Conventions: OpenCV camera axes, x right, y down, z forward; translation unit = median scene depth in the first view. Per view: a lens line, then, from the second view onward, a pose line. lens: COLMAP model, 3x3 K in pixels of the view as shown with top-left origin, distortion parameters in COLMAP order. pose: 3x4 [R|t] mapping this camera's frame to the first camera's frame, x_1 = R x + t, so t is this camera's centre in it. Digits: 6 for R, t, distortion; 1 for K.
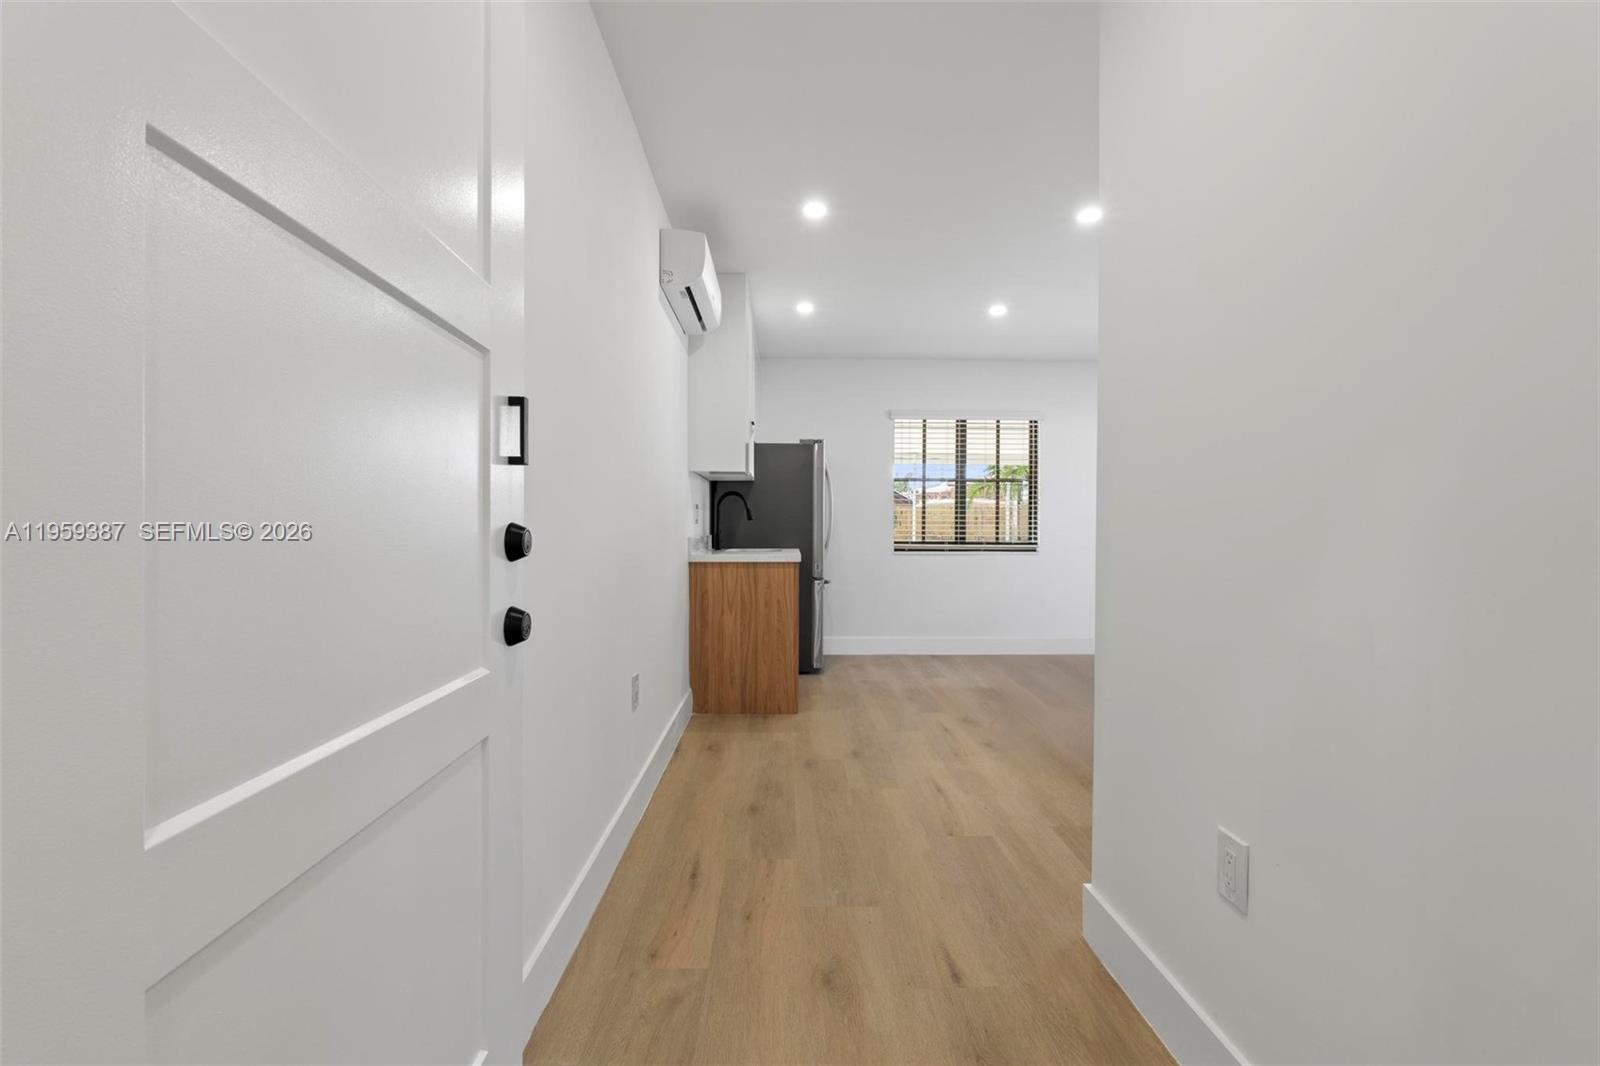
lens RADIAL K [[674.7, 0, 799.9], [0, 674.7, 509.1], [0, 0, 1]] dist [-0.009677, -0.000057]
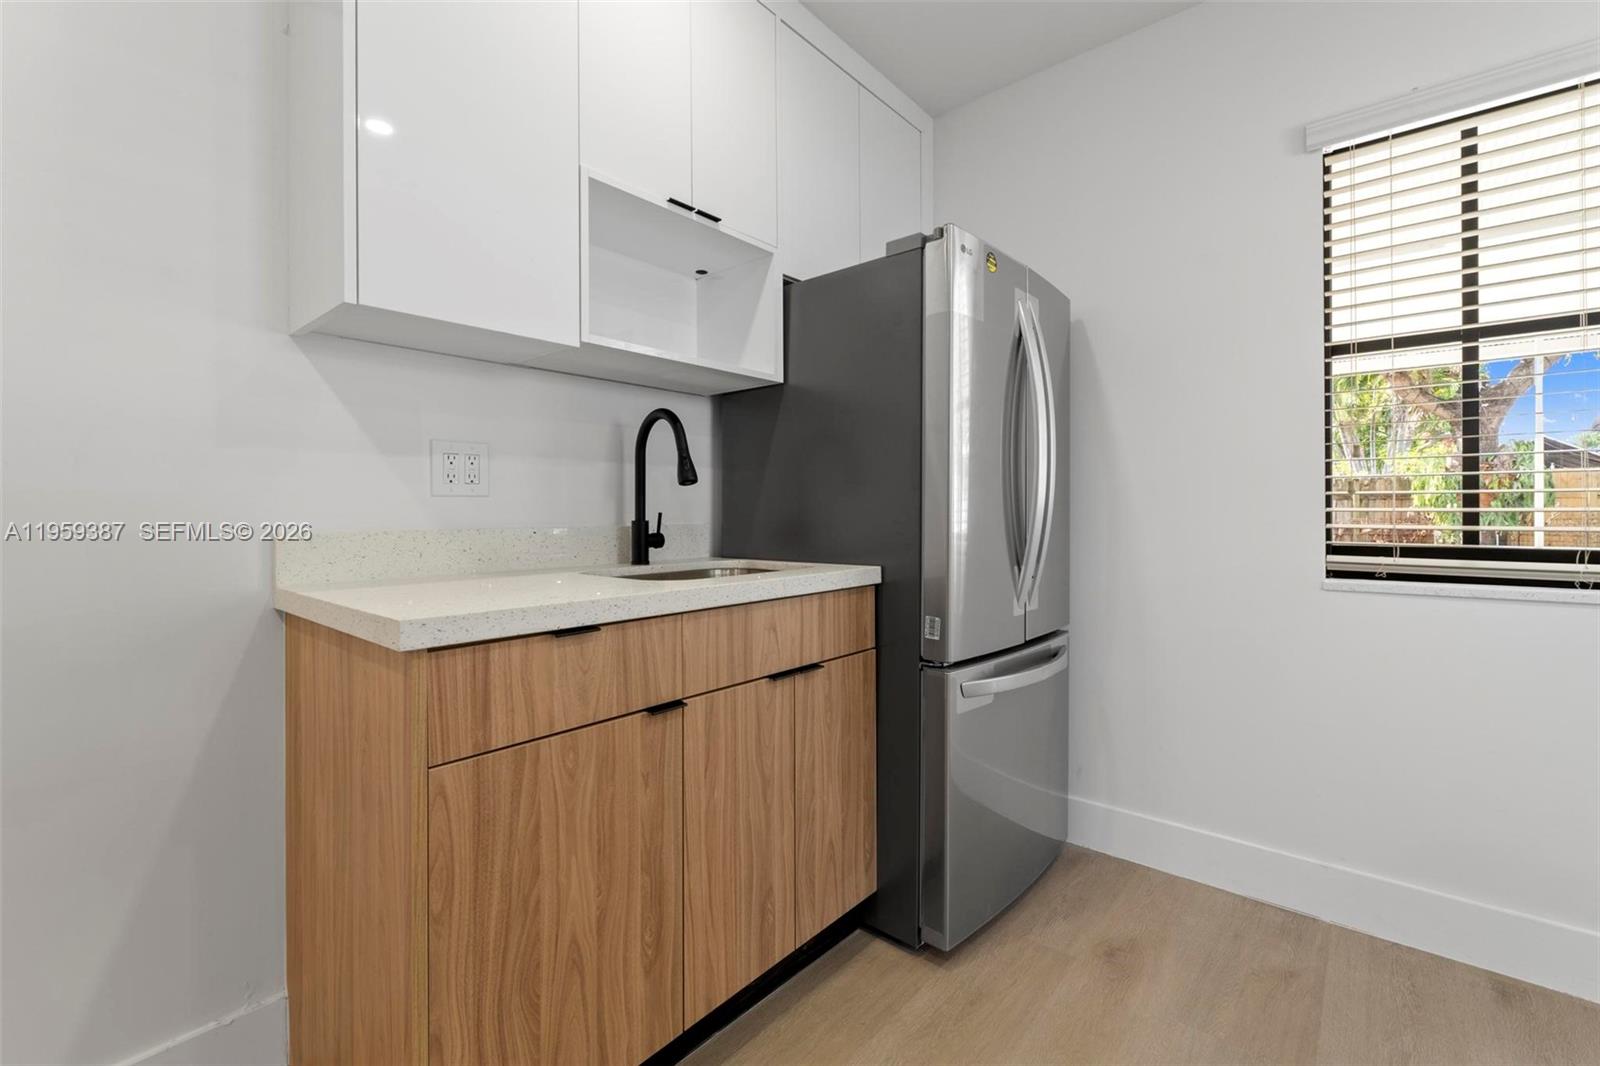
lens RADIAL K [[674.7, 0, 799.9], [0, 674.7, 509.1], [0, 0, 1]] dist [-0.009677, -0.000057]
pose [[0.743453, -0.012079, -0.668679, 0.250403], [0.023044, 0.999706, 0.007563, 0.035234], [0.668391, -0.021031, 0.743513, 0.927902]]
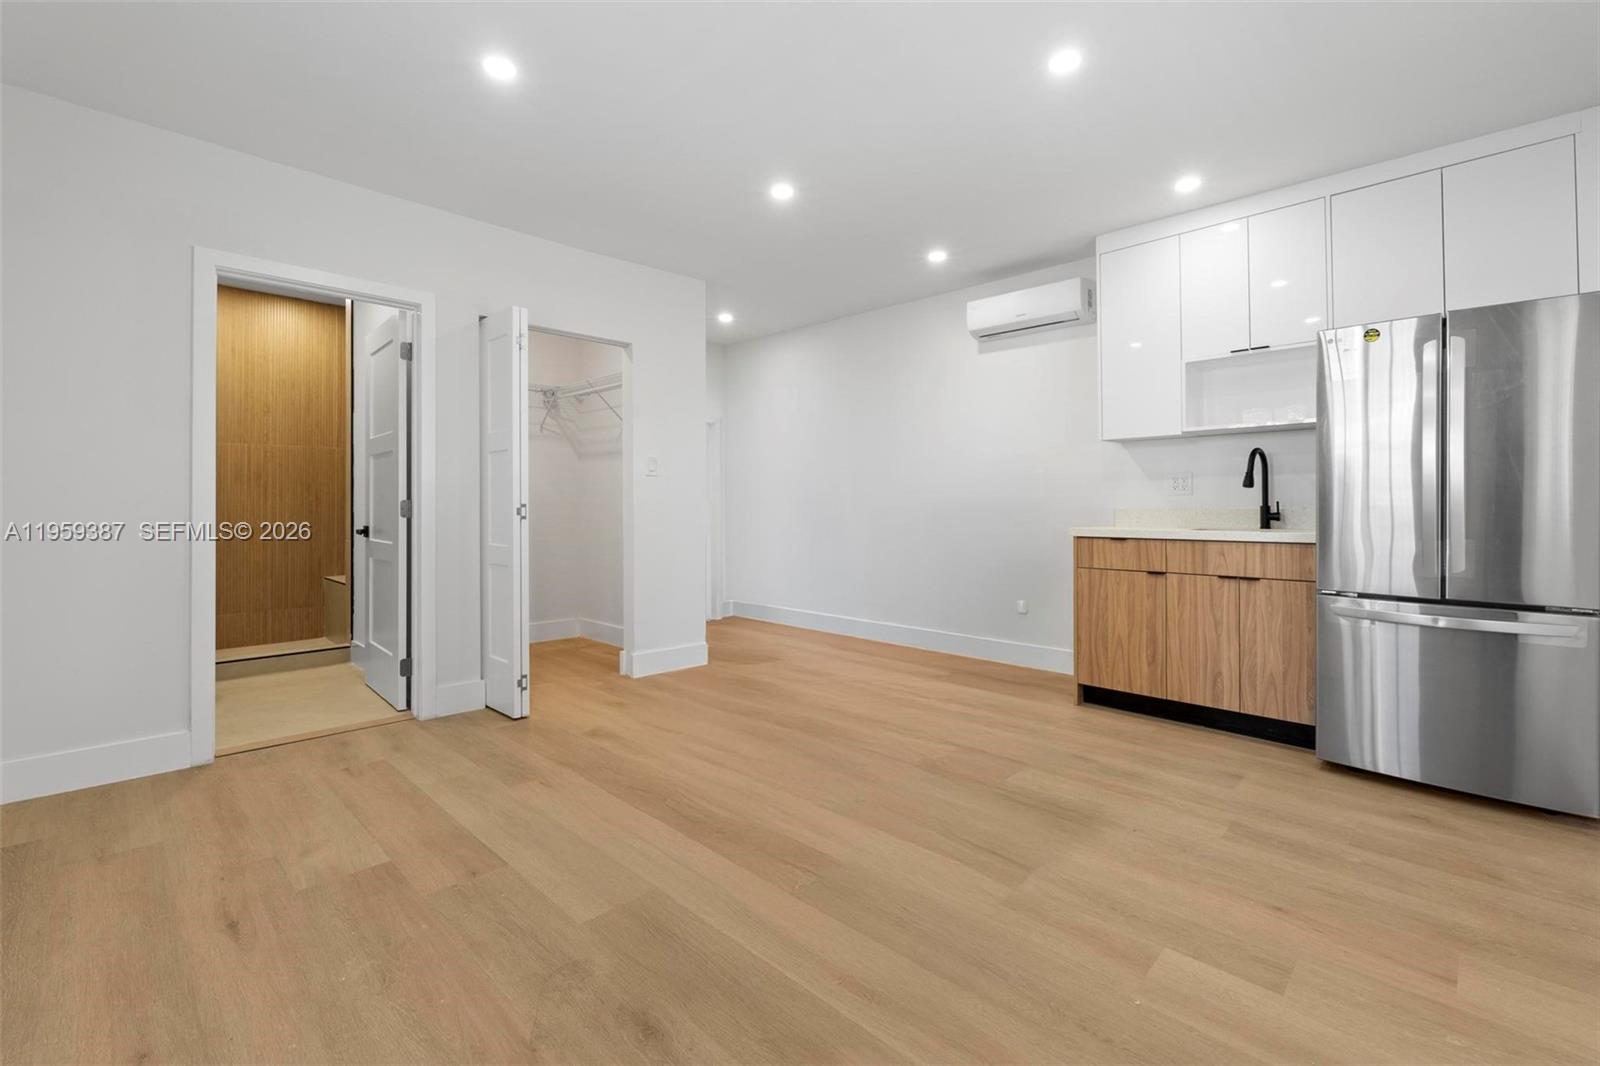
lens RADIAL K [[674.7, 0, 799.9], [0, 674.7, 509.1], [0, 0, 1]] dist [-0.009677, -0.000057]
pose [[-0.726727, 0.002252, -0.686923, 0.901261], [0.015806, 0.999785, -0.013444, 0.050809], [0.686745, -0.020627, -0.726606, 1.421109]]
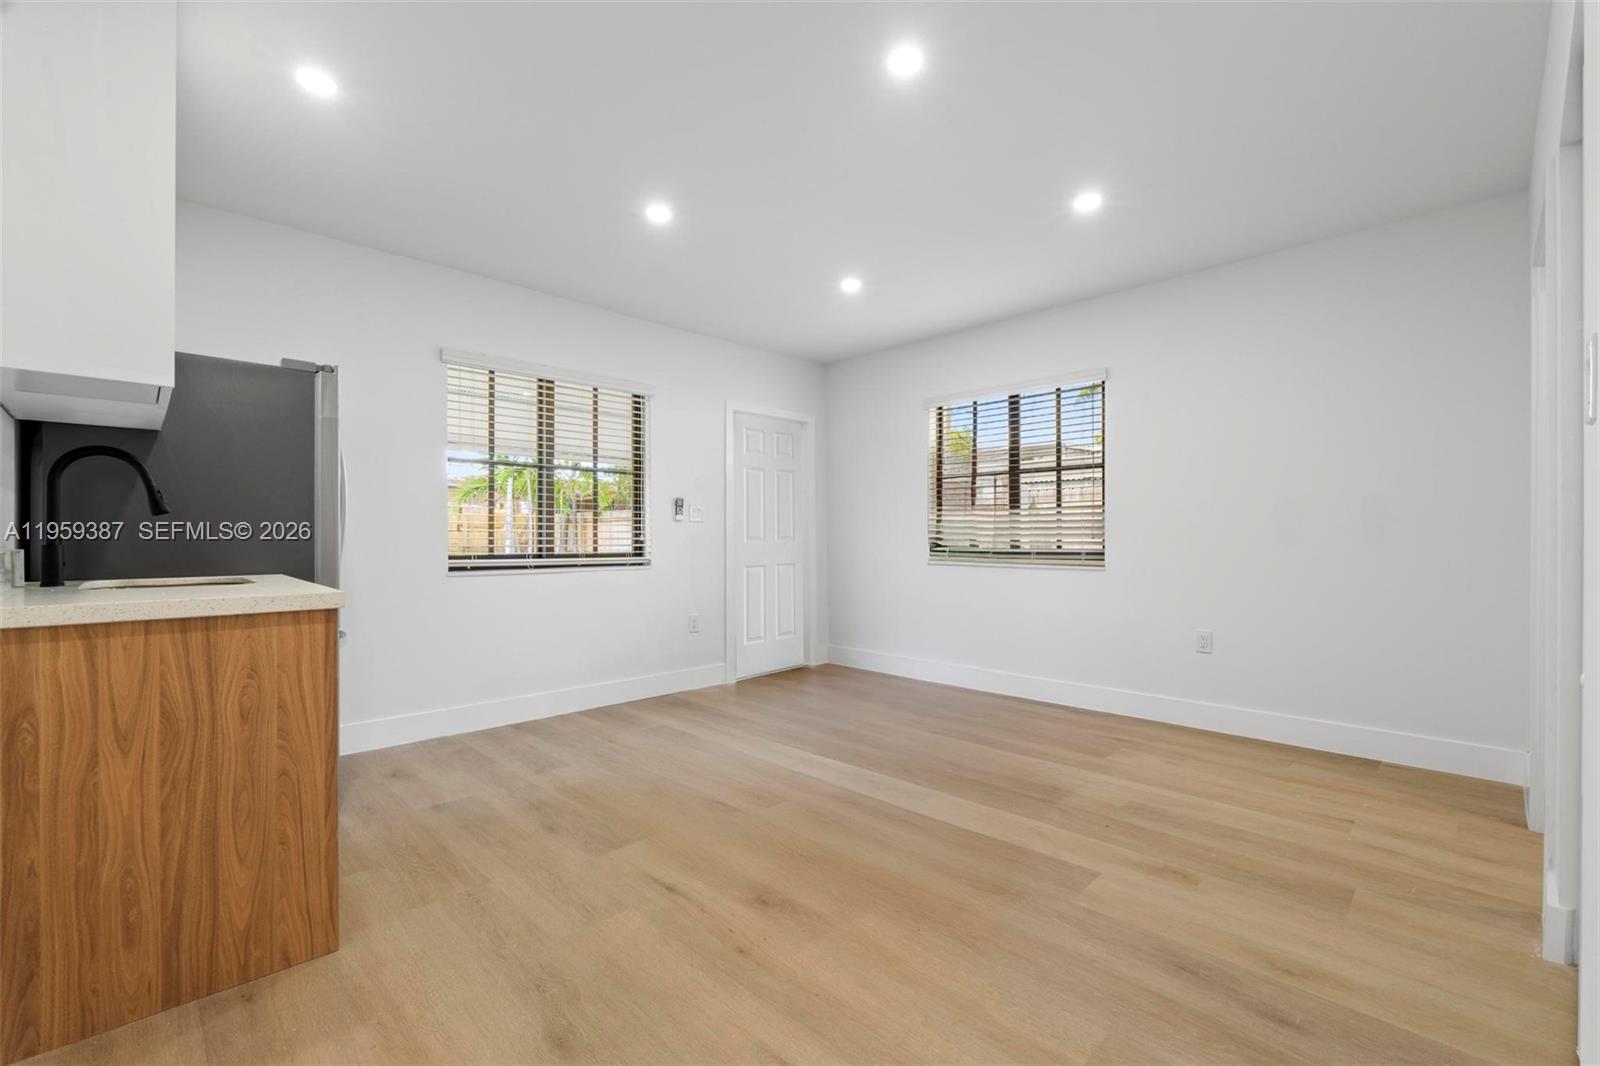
lens RADIAL K [[687.9, 0, 800.0], [0, 687.9, 533.0], [0, 0, 1]] dist [-0.005209, 0.000104]
pose [[0.731893, -0.001199, 0.681418, -0.086019], [-0.012993, 0.999792, 0.015714, 0.018583], [-0.681295, -0.020354, 0.731725, 0.464661]]
